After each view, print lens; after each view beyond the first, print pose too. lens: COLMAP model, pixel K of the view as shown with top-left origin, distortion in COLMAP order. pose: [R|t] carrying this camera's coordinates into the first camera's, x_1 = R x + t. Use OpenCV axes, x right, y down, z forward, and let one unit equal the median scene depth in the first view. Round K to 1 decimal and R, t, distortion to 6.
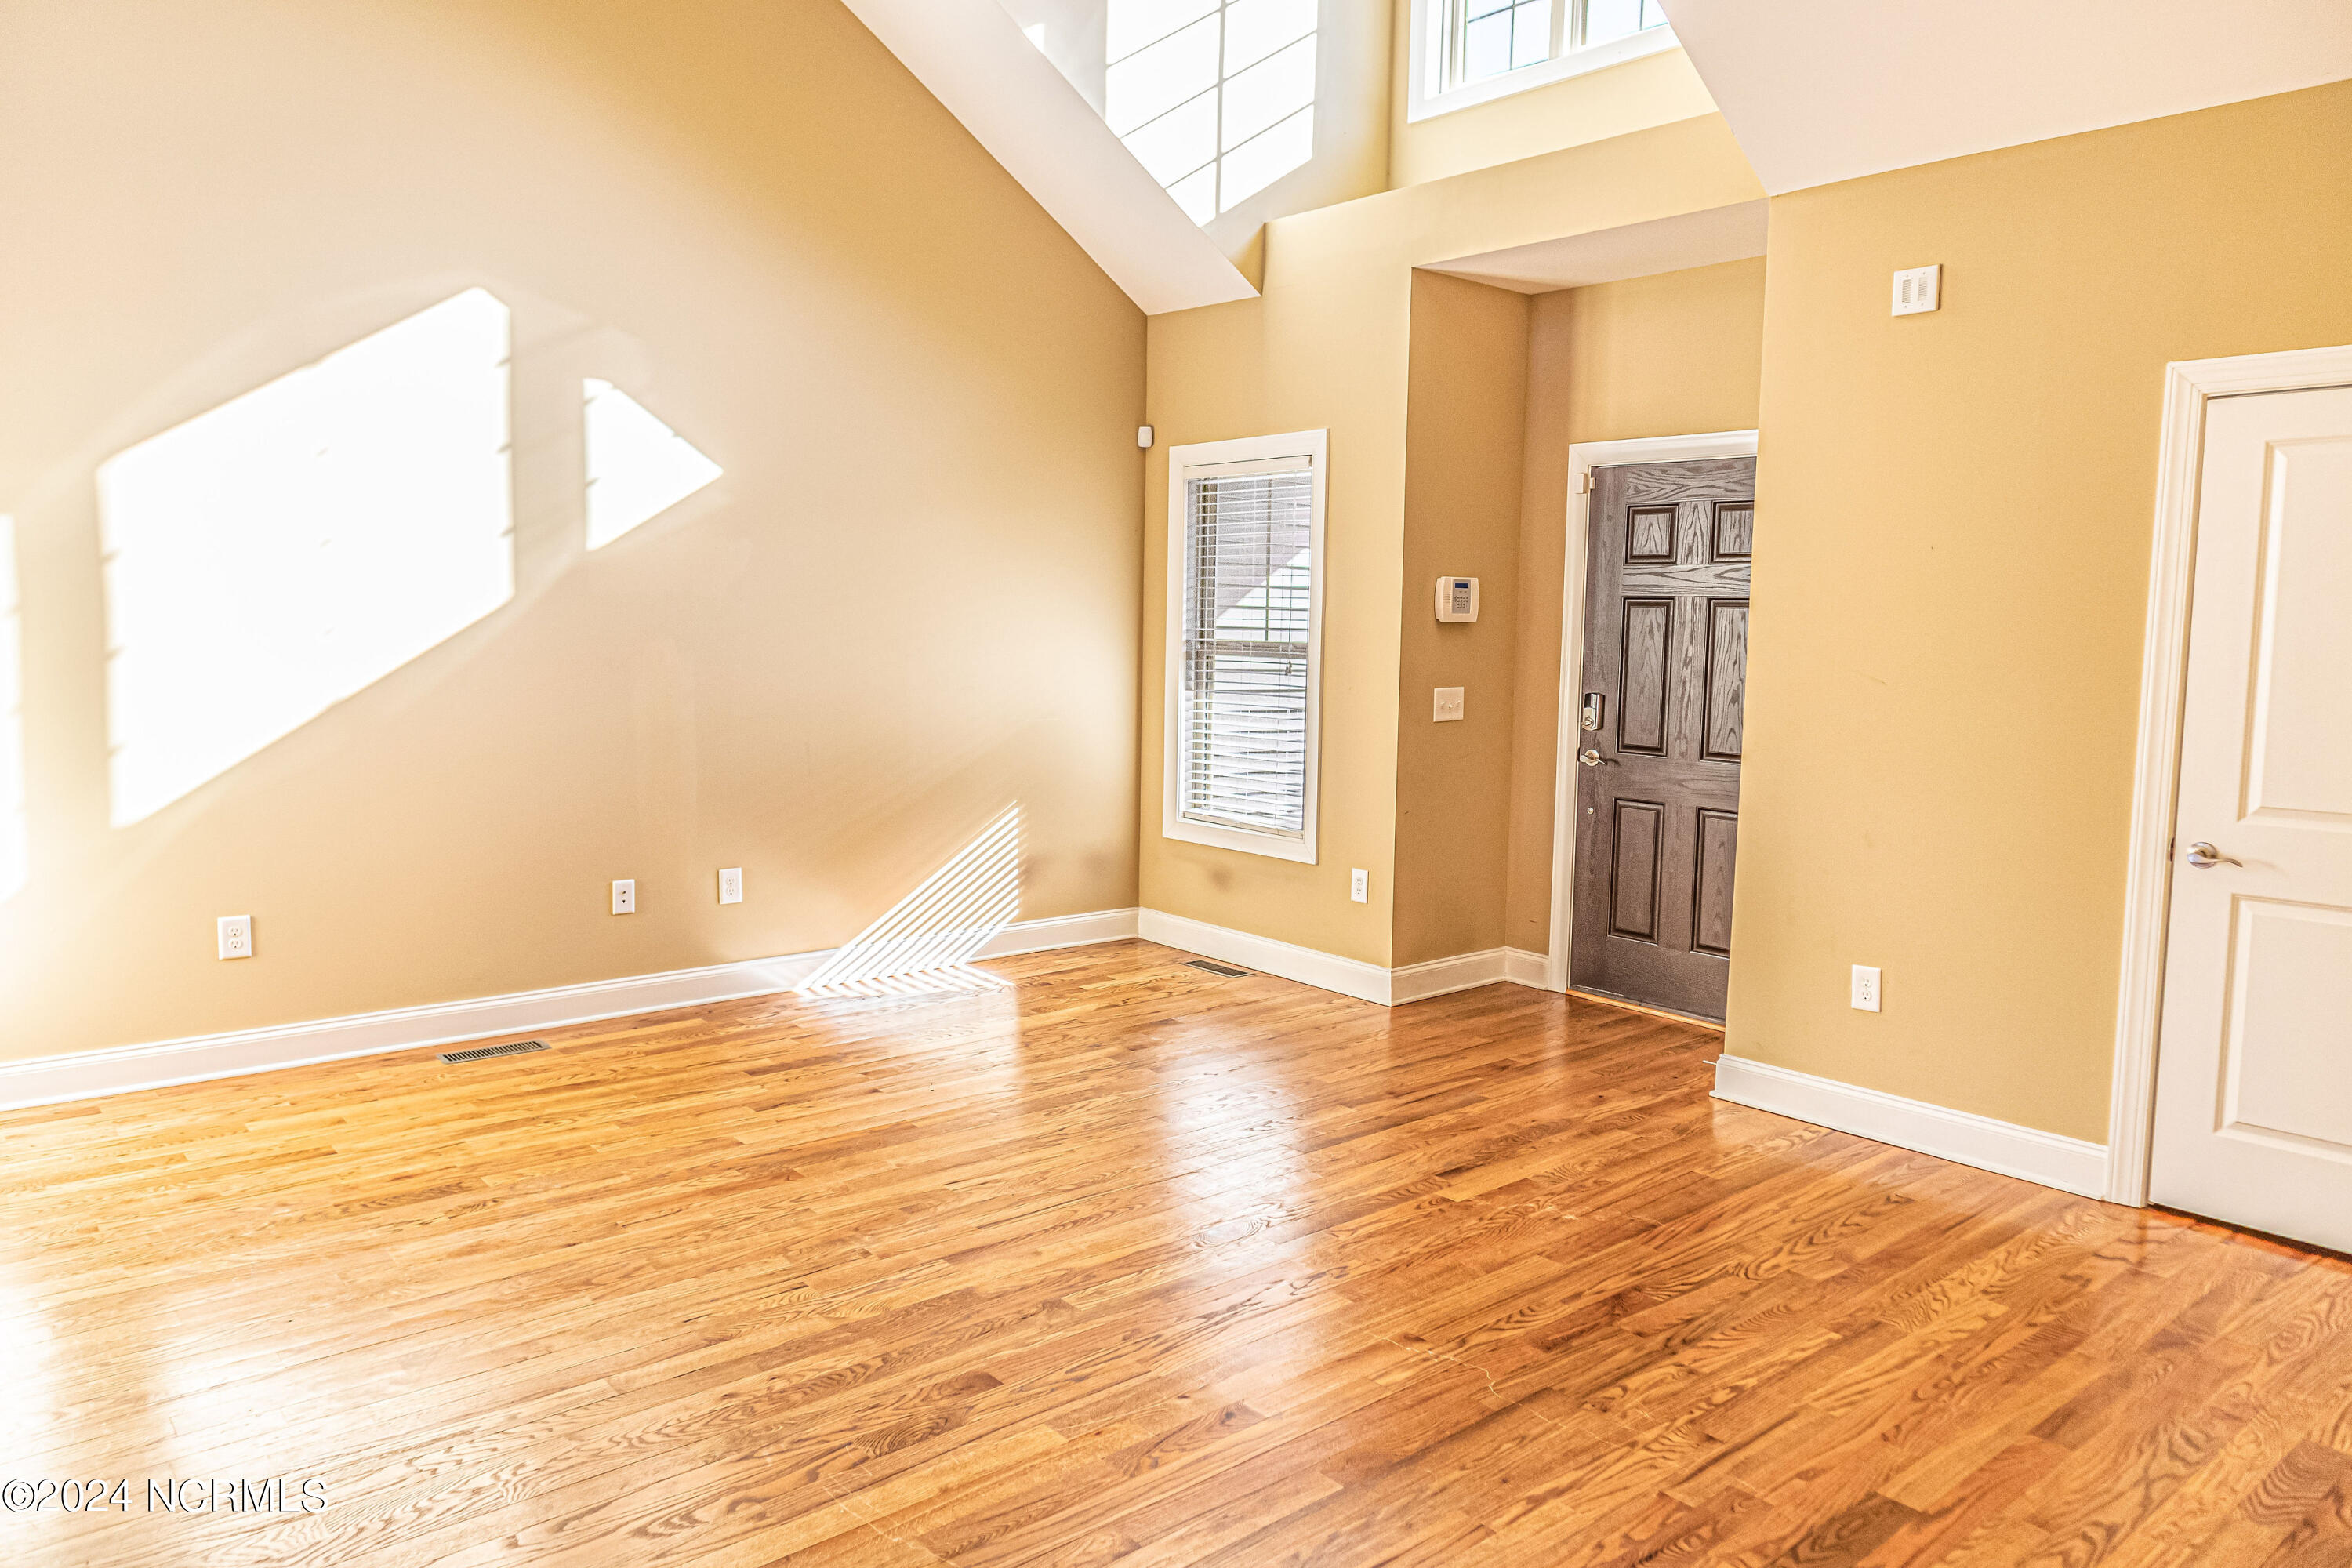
lens RADIAL K [[1594.1, 0, 1176.6], [0, 1594.1, 779.6], [0, 0, 1]] dist [-0.011490, -0.003899]
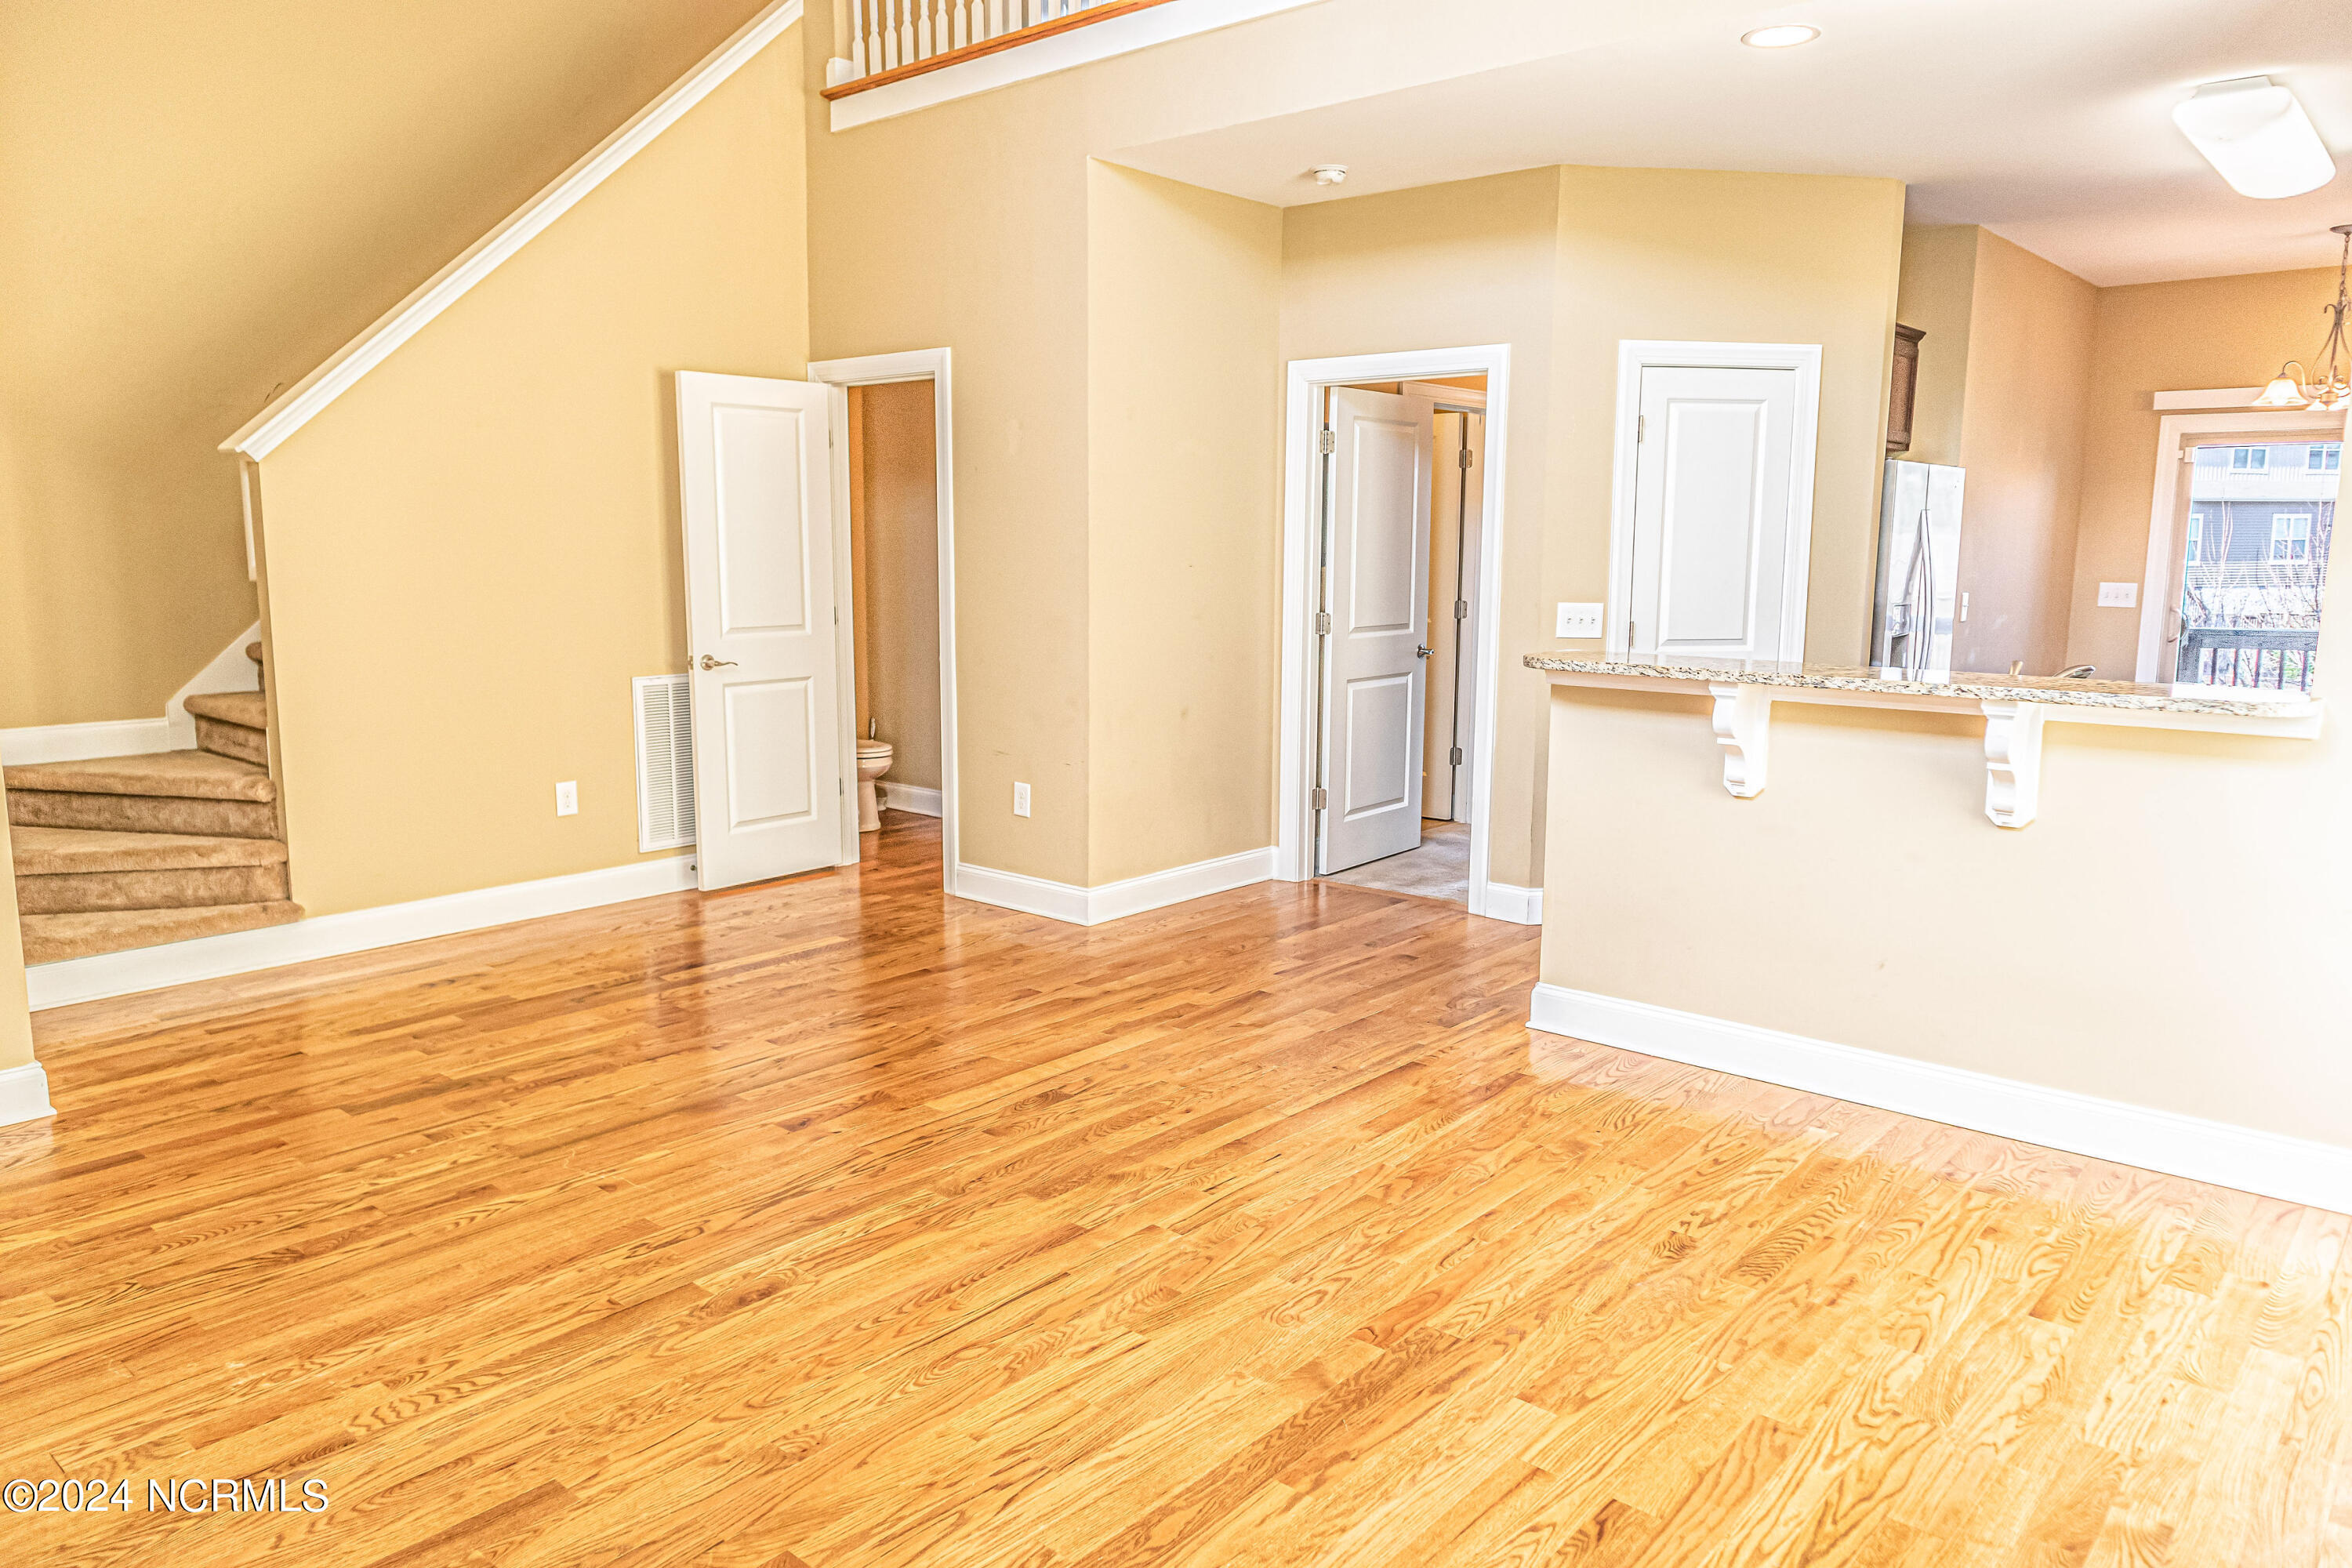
lens RADIAL K [[1594.1, 0, 1177.0], [0, 1594.1, 783.8], [0, 0, 1]] dist [-0.011490, -0.003899]
pose [[-0.988744, -0.003250, -0.149584, -0.062441], [-0.041519, 0.966459, 0.253444, -0.183604], [0.143743, 0.256801, -0.955715, 1.867156]]
